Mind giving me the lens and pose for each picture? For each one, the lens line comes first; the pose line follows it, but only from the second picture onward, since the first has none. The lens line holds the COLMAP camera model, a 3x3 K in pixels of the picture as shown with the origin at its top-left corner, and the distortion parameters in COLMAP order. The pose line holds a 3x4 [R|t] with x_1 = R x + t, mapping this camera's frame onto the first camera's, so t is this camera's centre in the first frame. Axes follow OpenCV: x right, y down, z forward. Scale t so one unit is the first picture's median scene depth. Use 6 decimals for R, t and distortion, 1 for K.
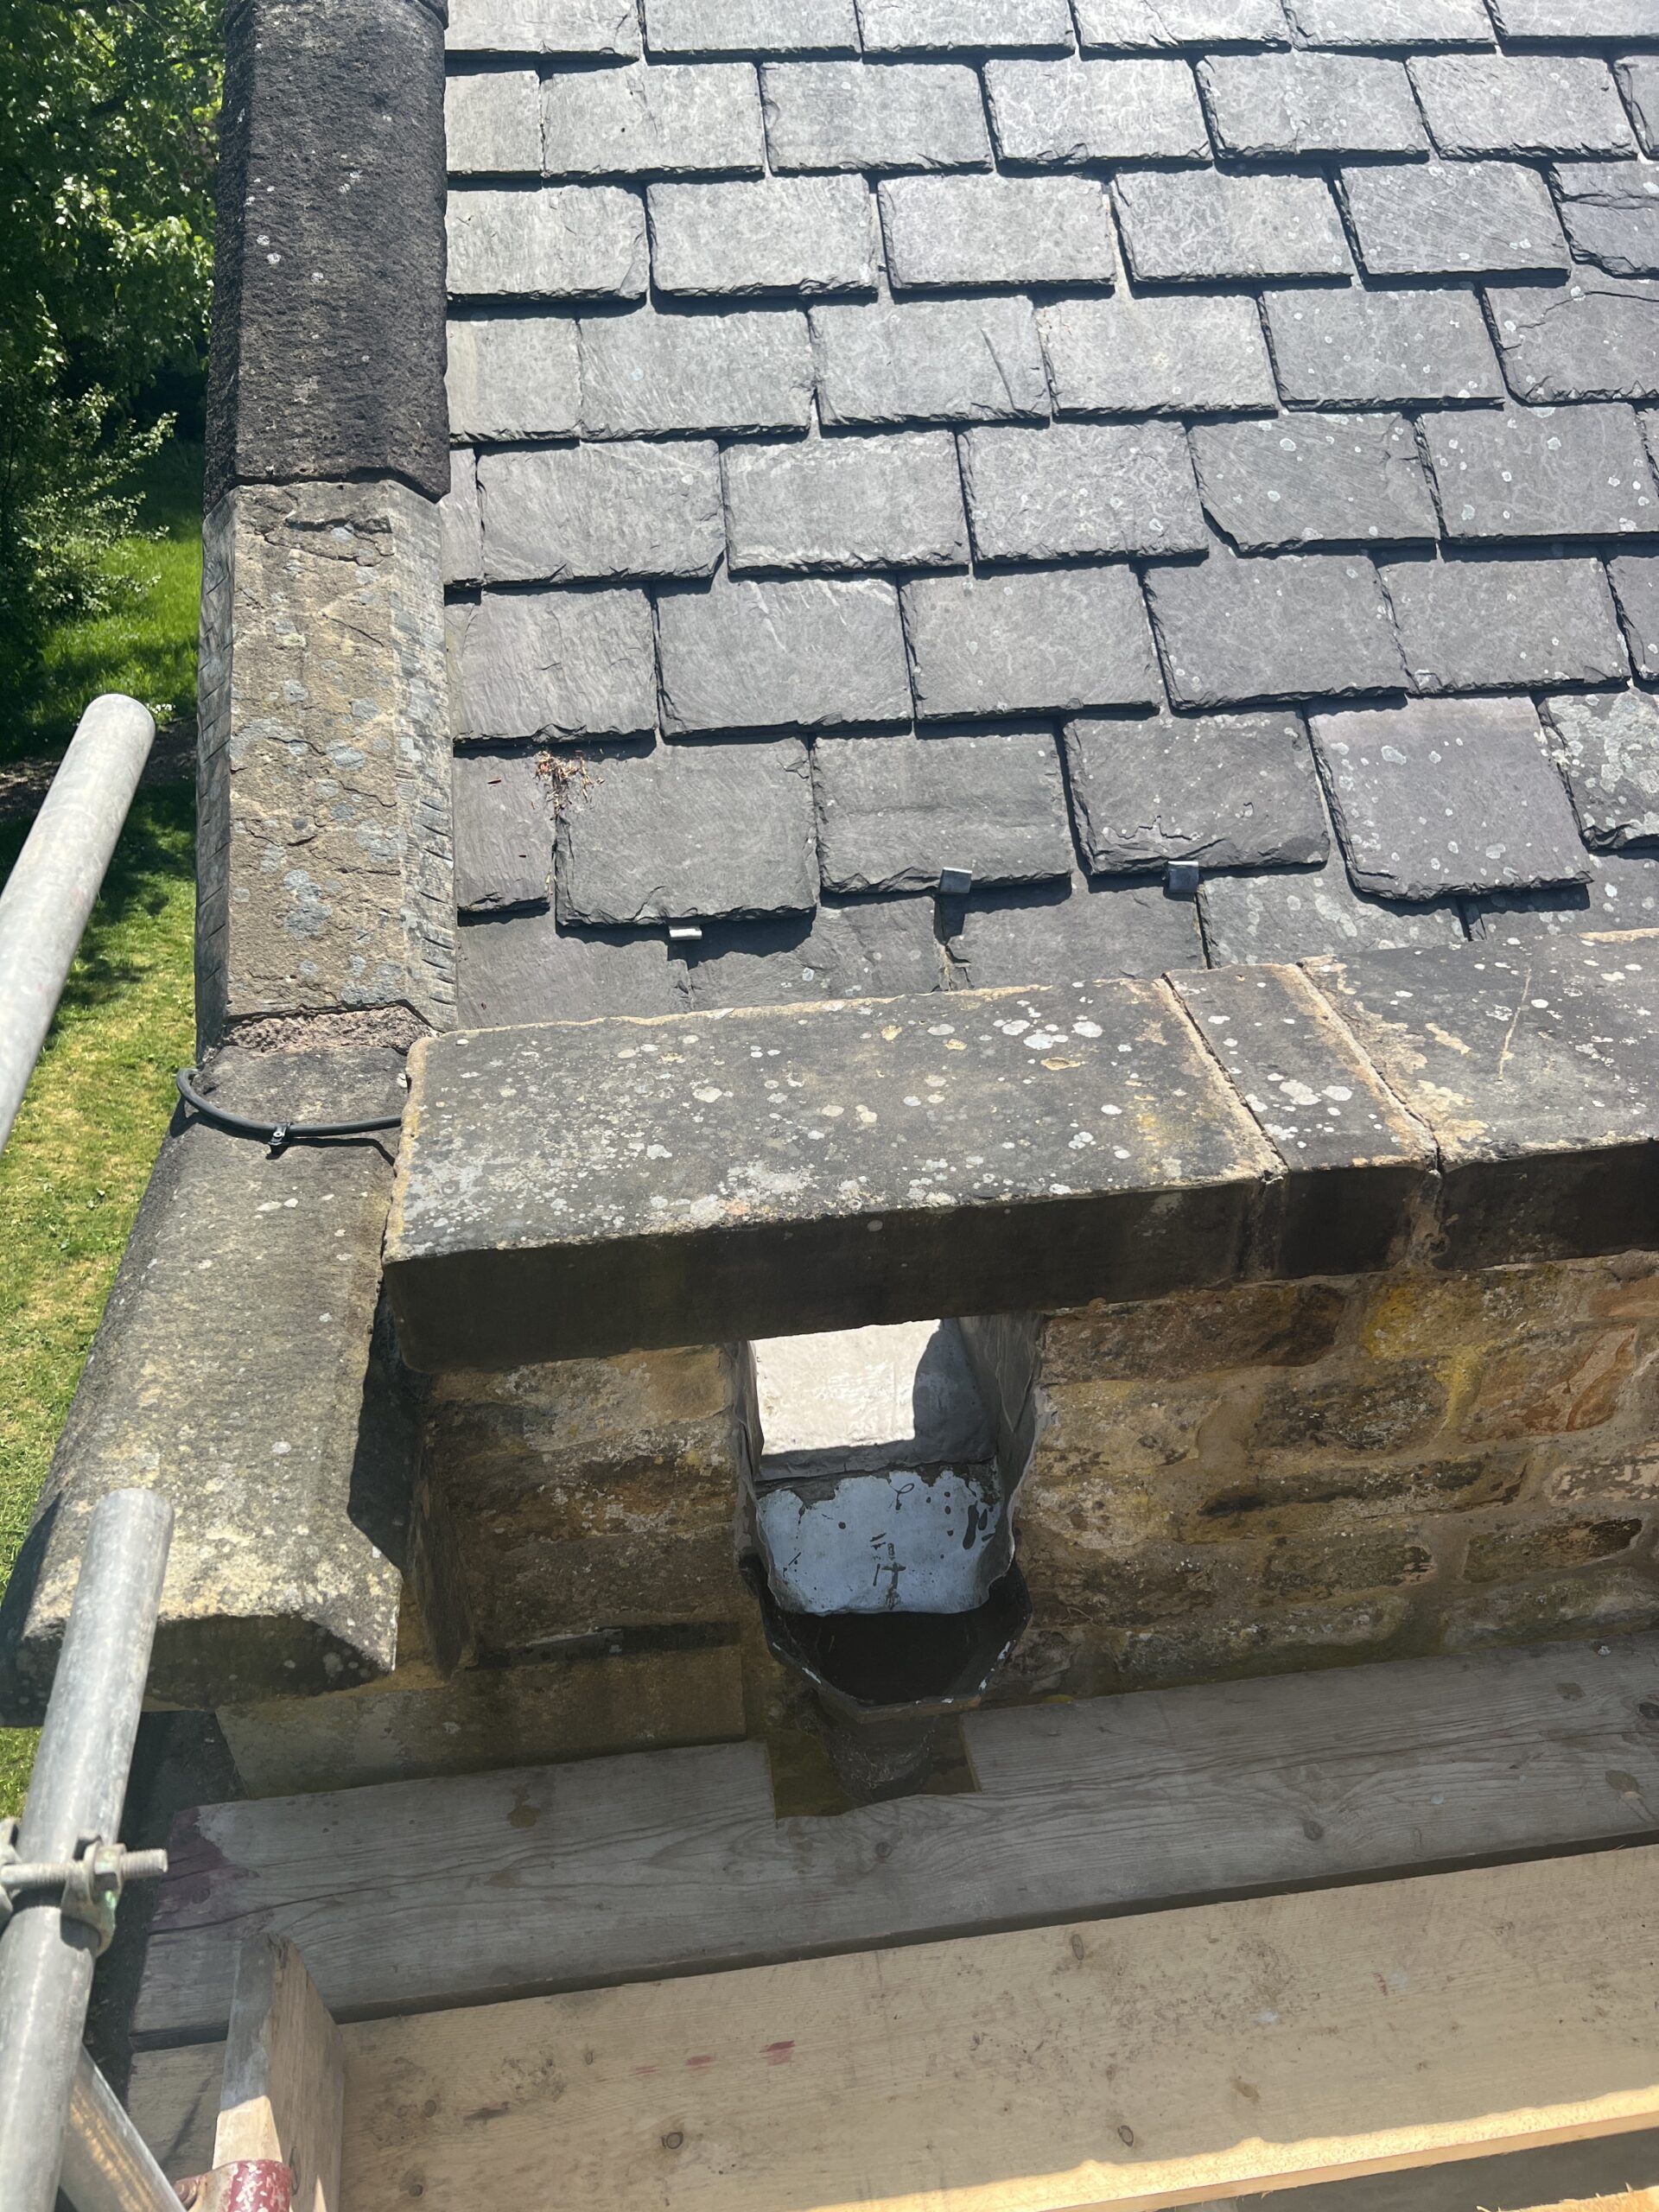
lens RADIAL K [[1662.4, 0, 799.3], [0, 1662.4, 1056.5], [0, 0, 1]] dist [0.050938, -0.078244]
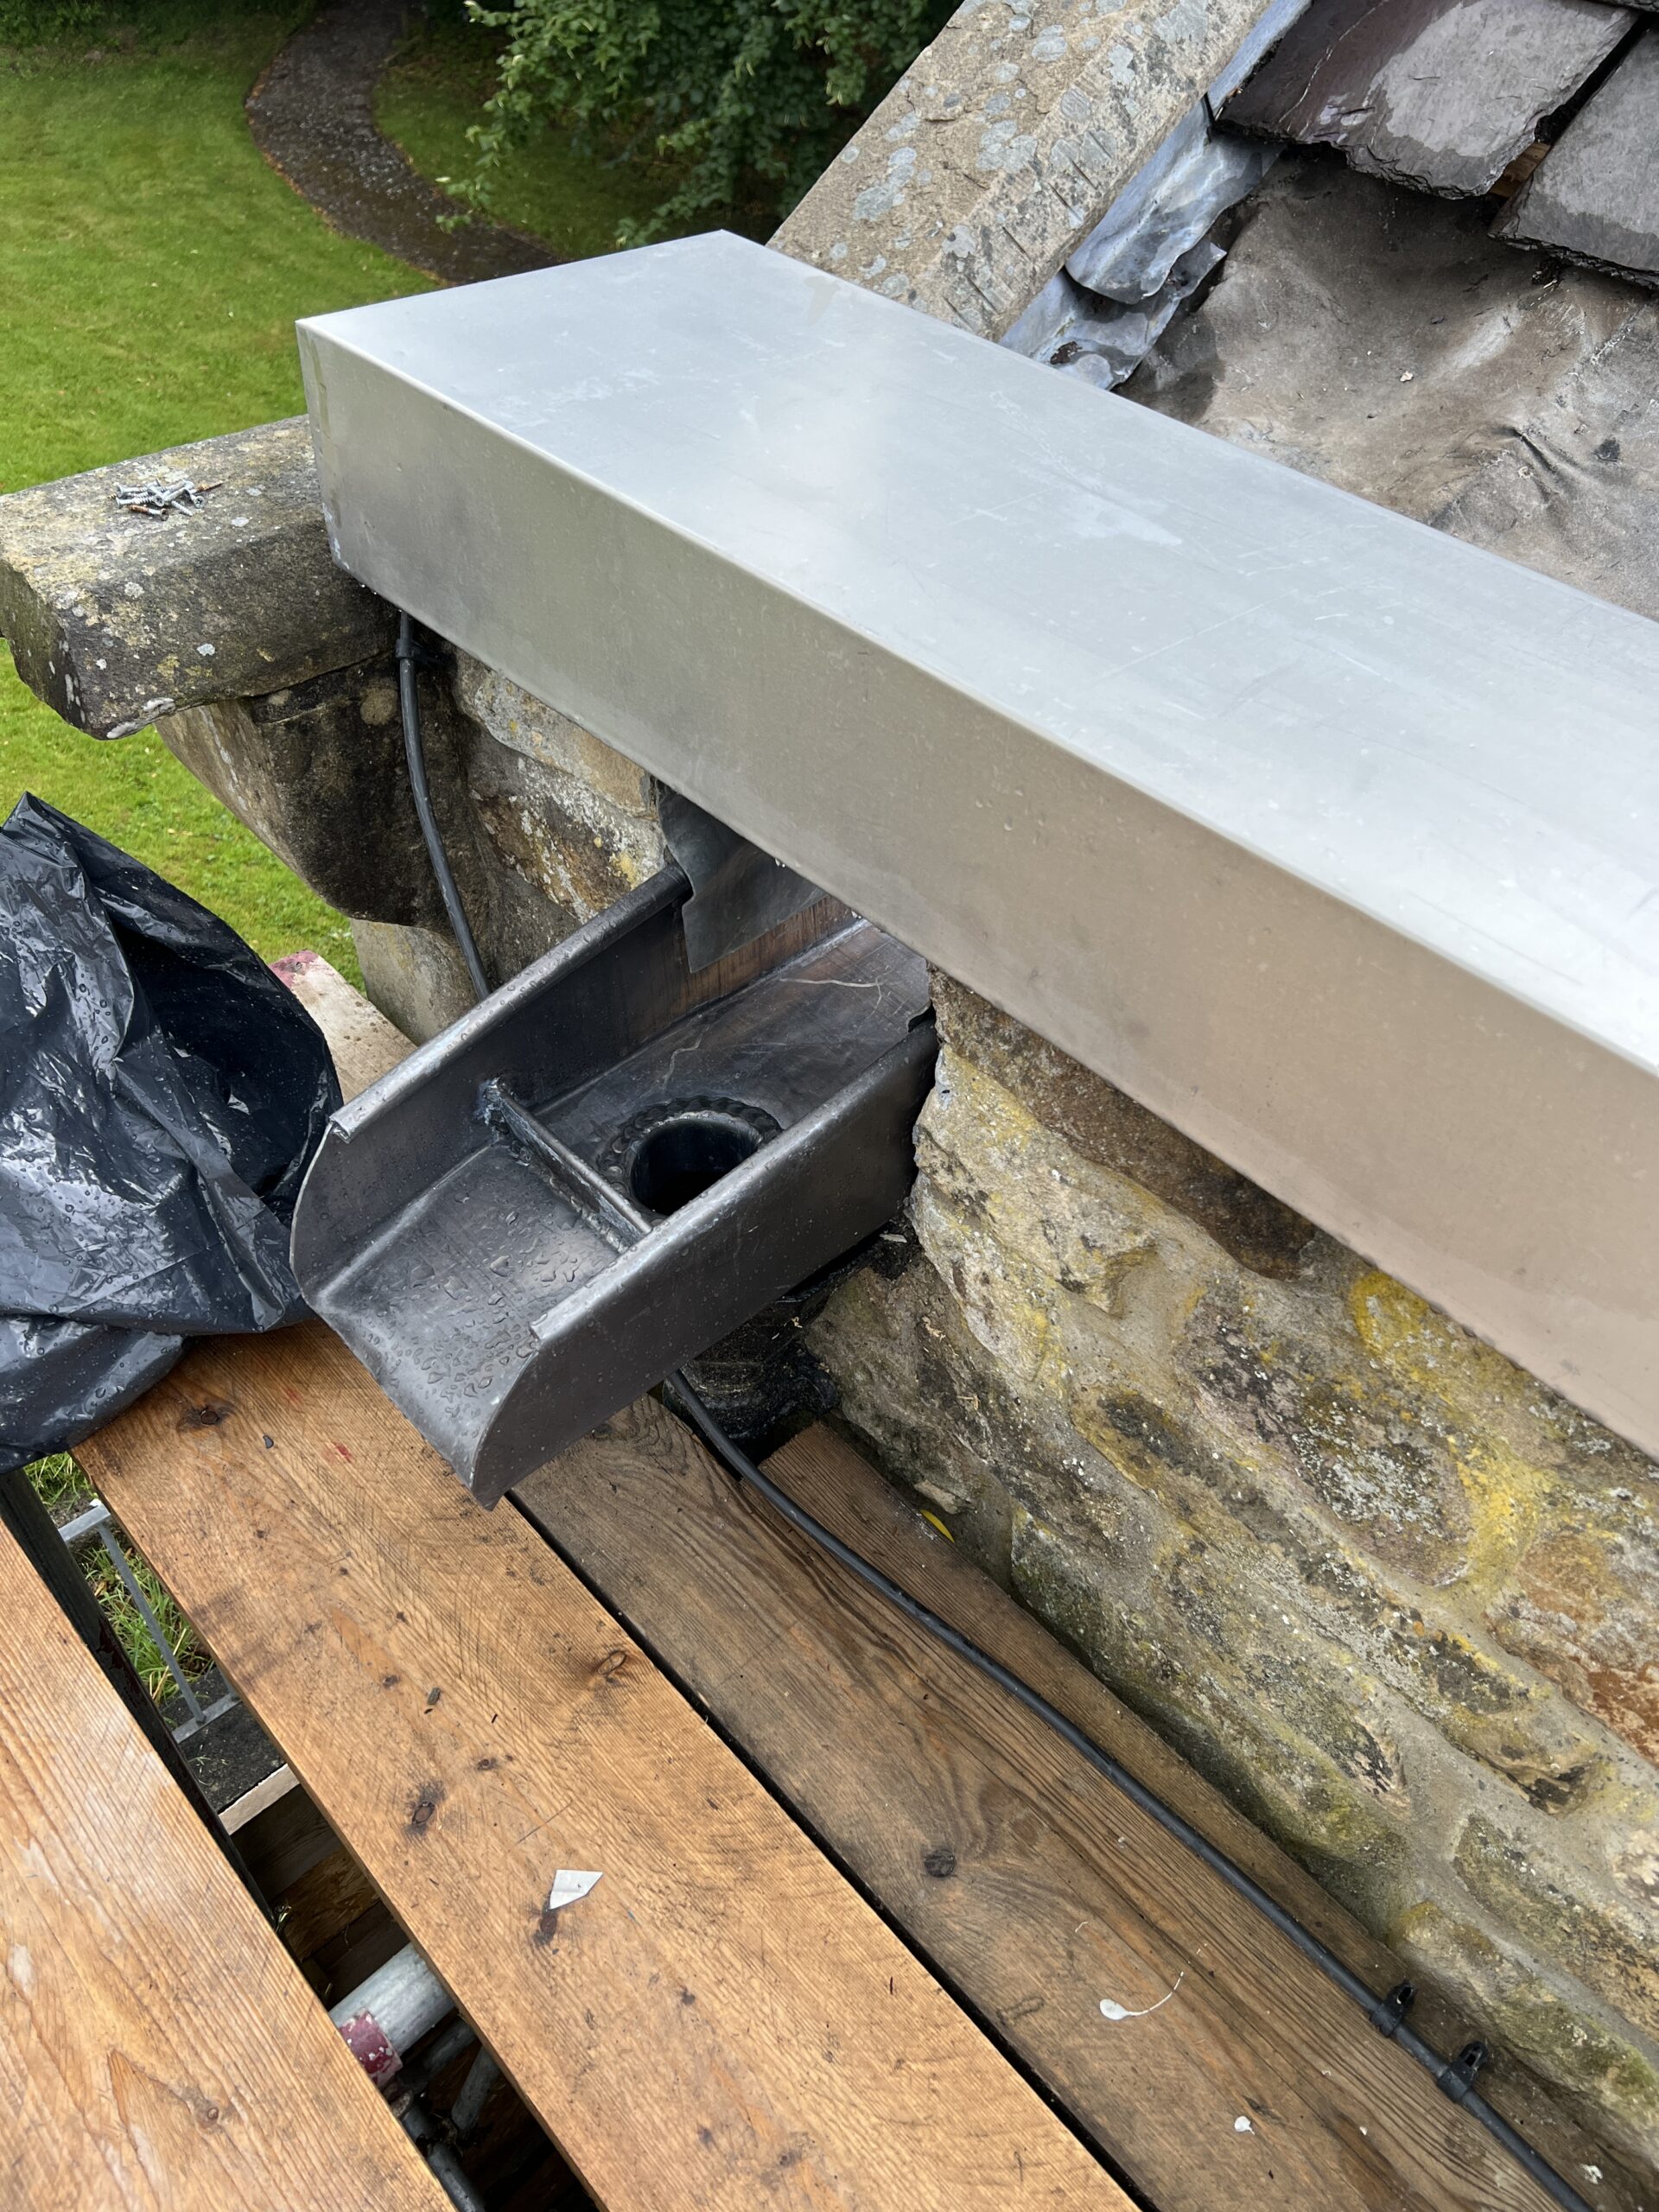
lens RADIAL K [[1658.3, 0, 818.1], [0, 1658.3, 1061.4], [0, 0, 1]] dist [0.047424, -0.068958]
pose [[0.587543, 0.584008, -0.560114, 0.513117], [-0.503271, 0.805755, 0.312213, 0.023182], [0.633650, 0.098451, 0.767330, 0.474349]]
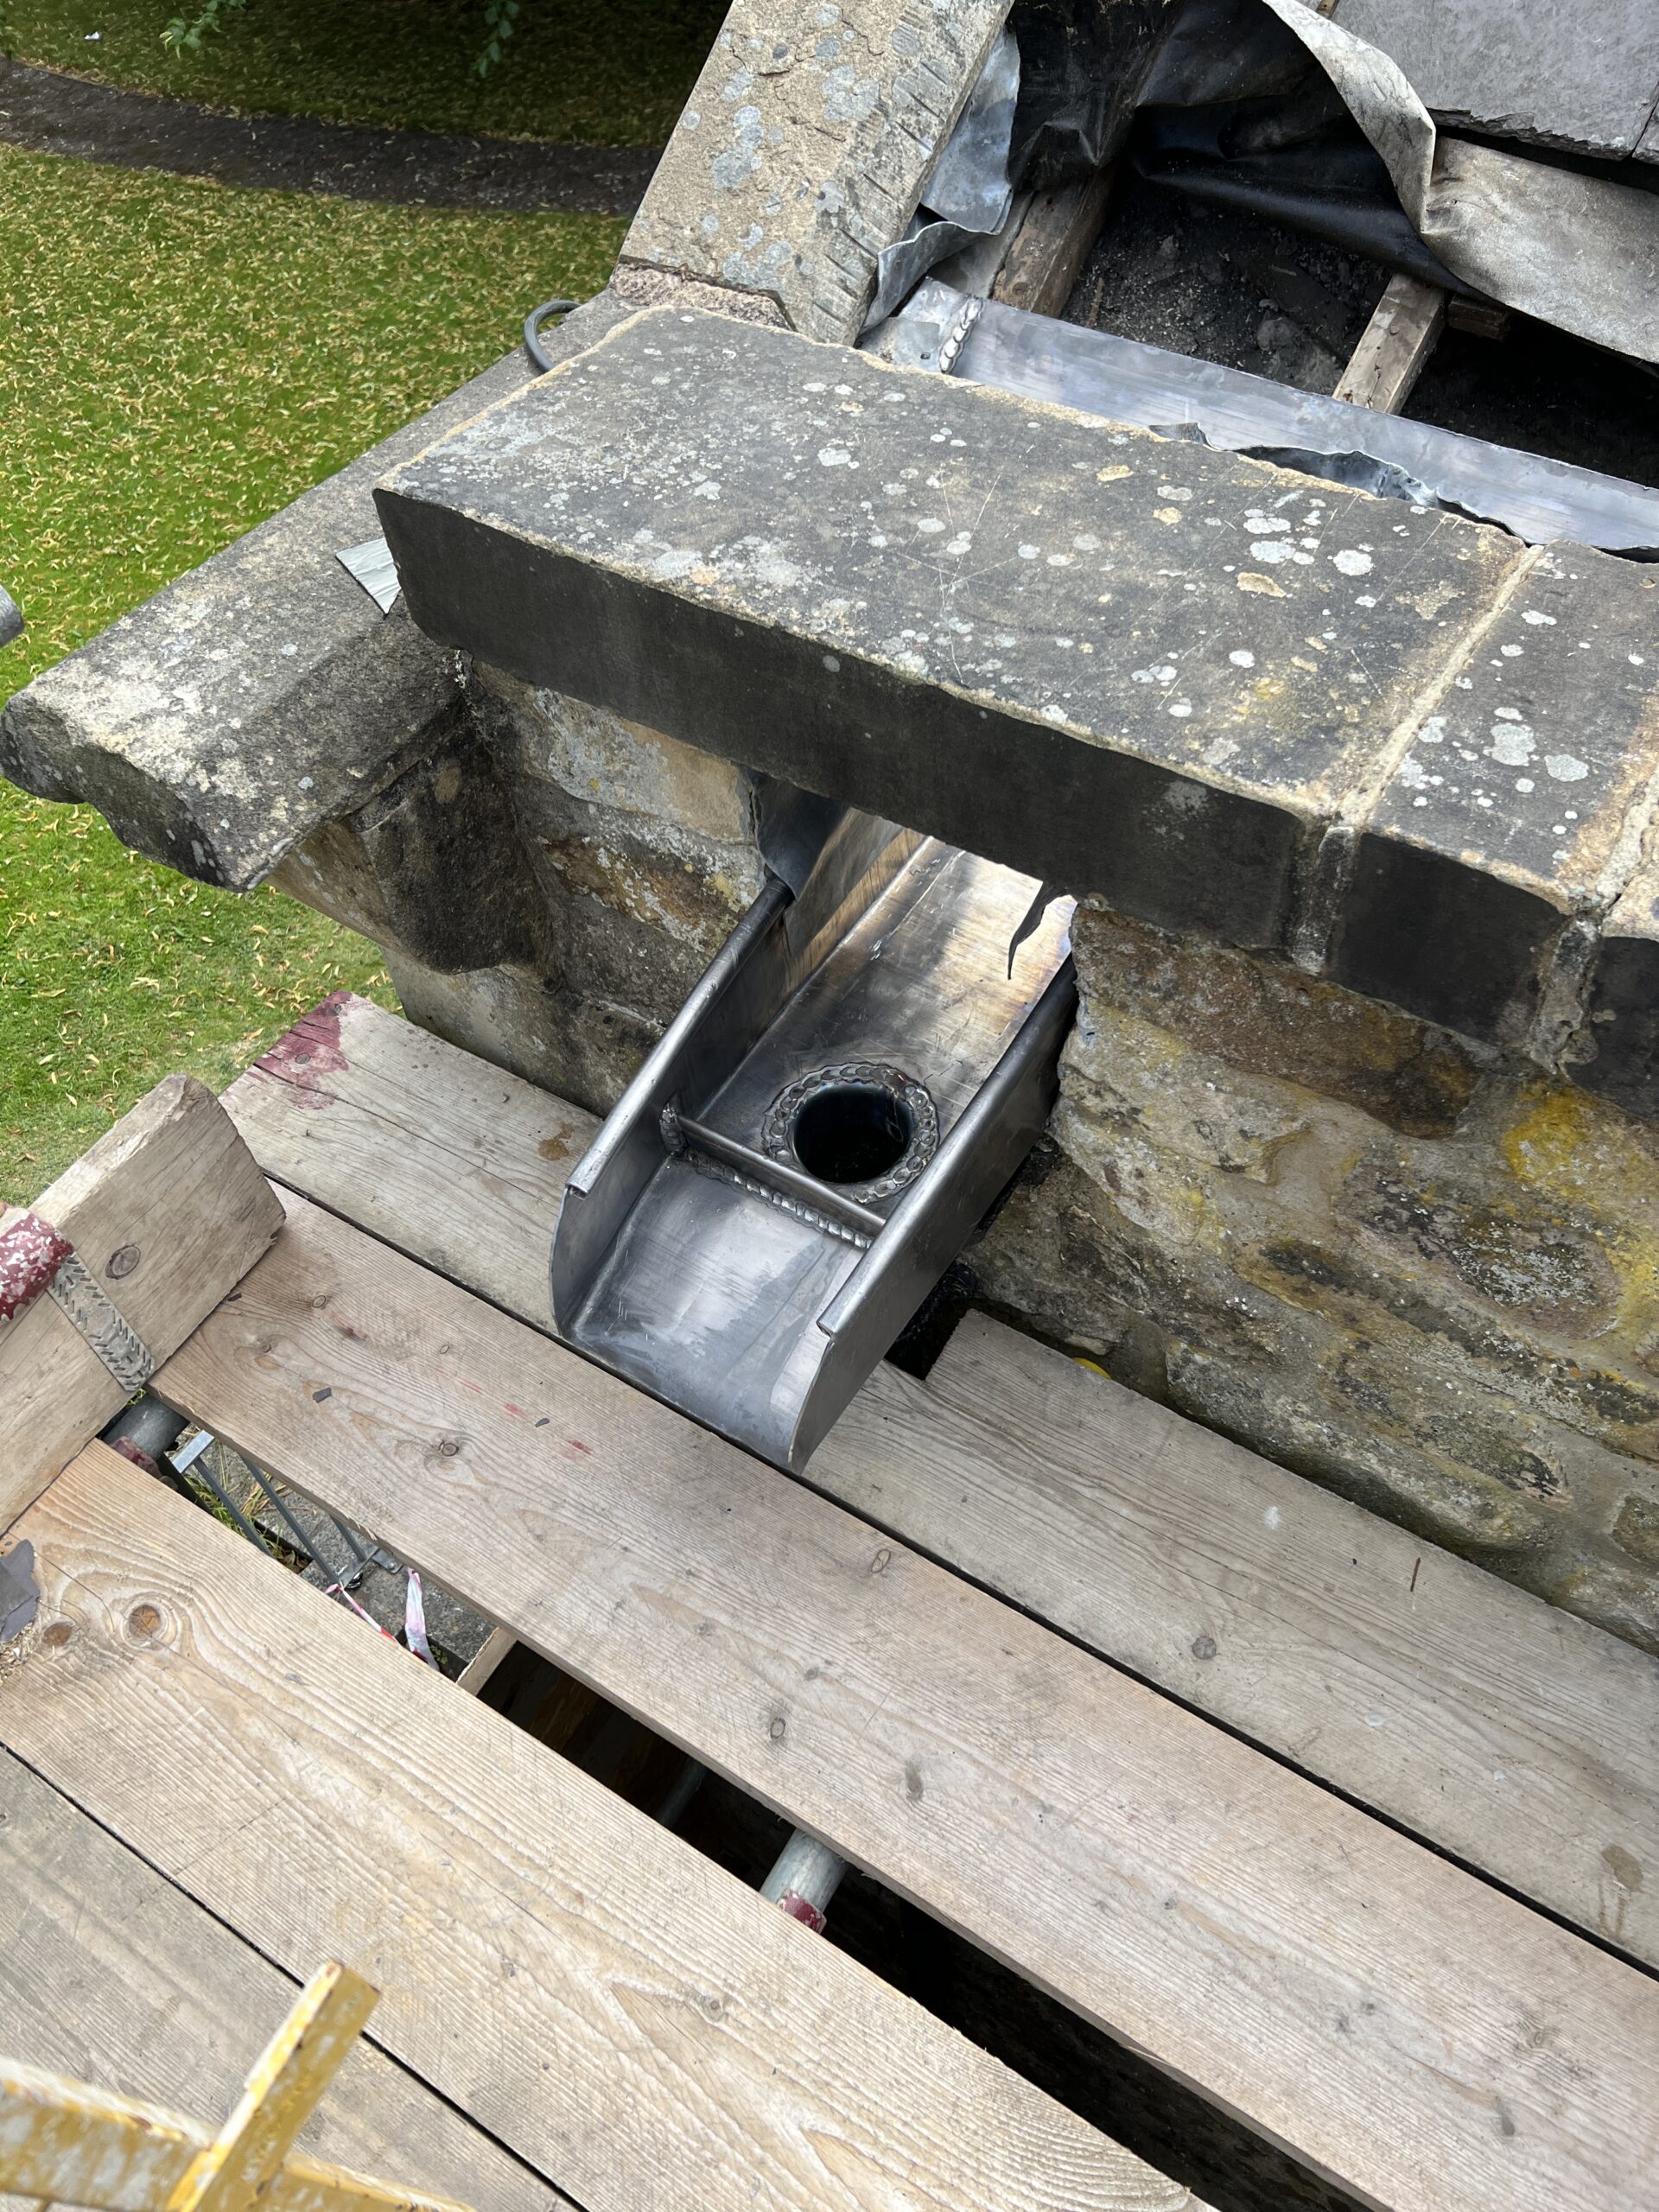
lens RADIAL K [[1662.4, 0, 799.3], [0, 1662.4, 1056.5], [0, 0, 1]] dist [0.050938, -0.078244]
pose [[0.769671, 0.479681, -0.421323, 0.398207], [-0.339069, 0.866282, 0.366862, -0.016294], [0.540961, -0.139505, 0.829397, 0.291406]]
